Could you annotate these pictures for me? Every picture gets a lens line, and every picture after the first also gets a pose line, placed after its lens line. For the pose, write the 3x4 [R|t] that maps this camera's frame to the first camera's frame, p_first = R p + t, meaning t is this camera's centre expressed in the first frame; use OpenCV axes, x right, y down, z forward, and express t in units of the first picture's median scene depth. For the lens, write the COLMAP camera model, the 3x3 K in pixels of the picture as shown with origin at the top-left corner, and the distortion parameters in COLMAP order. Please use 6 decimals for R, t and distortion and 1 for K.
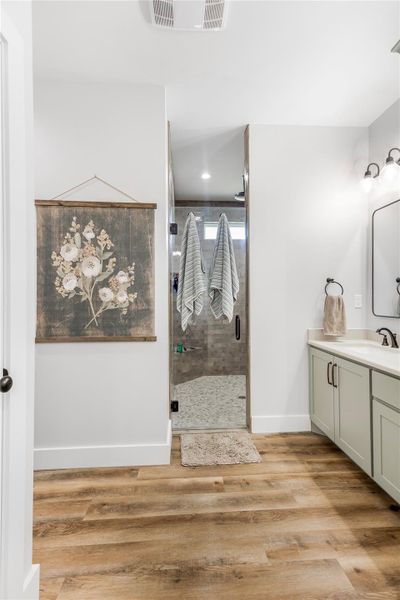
lens RADIAL K [[276.6, 0, 201.3], [0, 276.6, 298.0], [0, 0, 1]] dist [0.017080, 0.000423]
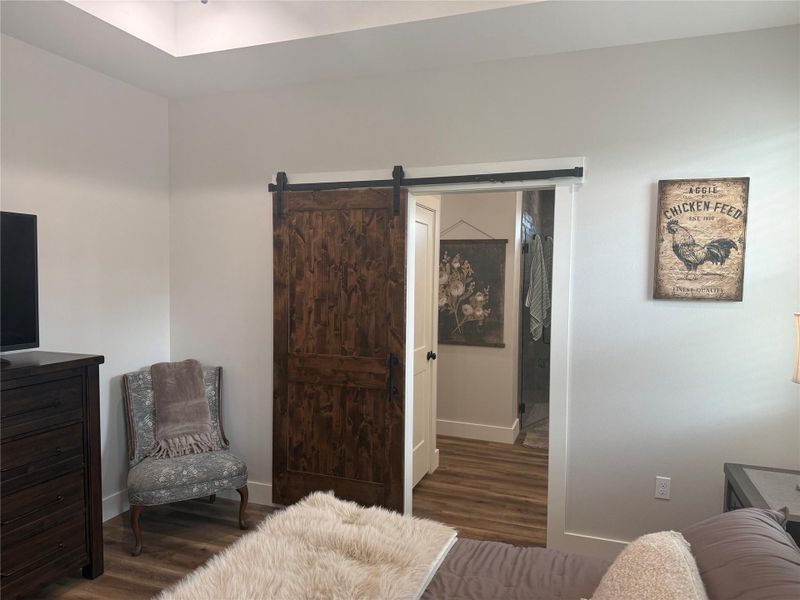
lens RADIAL K [[494.6, 0, 398.3], [0, 494.6, 308.1], [0, 0, 1]] dist [0.085438, -0.000786]
pose [[0.910495, 0.034605, -0.412070, 0.330514], [-0.014987, 0.998599, 0.050744, -0.135105], [0.413249, -0.040027, 0.909738, -1.286627]]
